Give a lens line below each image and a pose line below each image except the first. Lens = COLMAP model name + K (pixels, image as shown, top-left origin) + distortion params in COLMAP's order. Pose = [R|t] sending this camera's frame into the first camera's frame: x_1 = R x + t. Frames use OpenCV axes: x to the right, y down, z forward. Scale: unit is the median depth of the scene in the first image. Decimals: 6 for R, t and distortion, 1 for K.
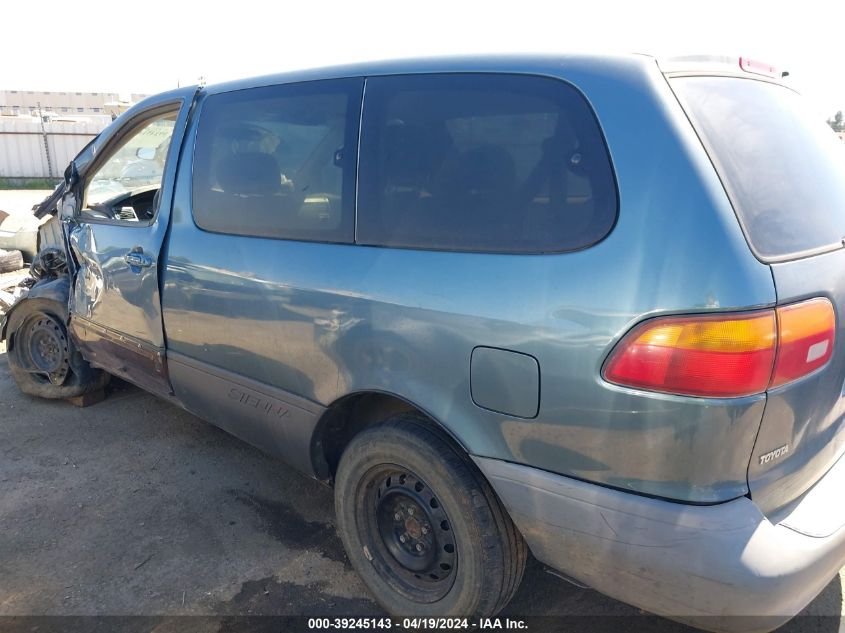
lens RADIAL K [[678.5, 0, 419.6], [0, 678.5, 315.3], [0, 0, 1]] dist [0.007365, -0.008327]
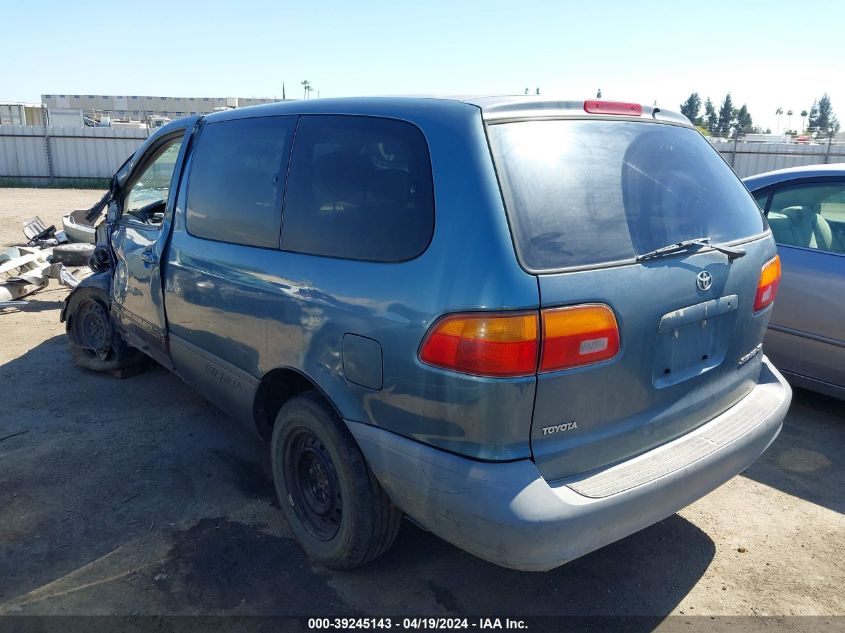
lens RADIAL K [[678.5, 0, 425.7], [0, 678.5, 316.3], [0, 0, 1]] dist [0.007365, -0.008327]
pose [[0.990617, 0.036110, -0.131808, 0.259869], [-0.036197, 0.999343, 0.001738, 0.004408], [0.131784, 0.003050, 0.991274, -0.158034]]
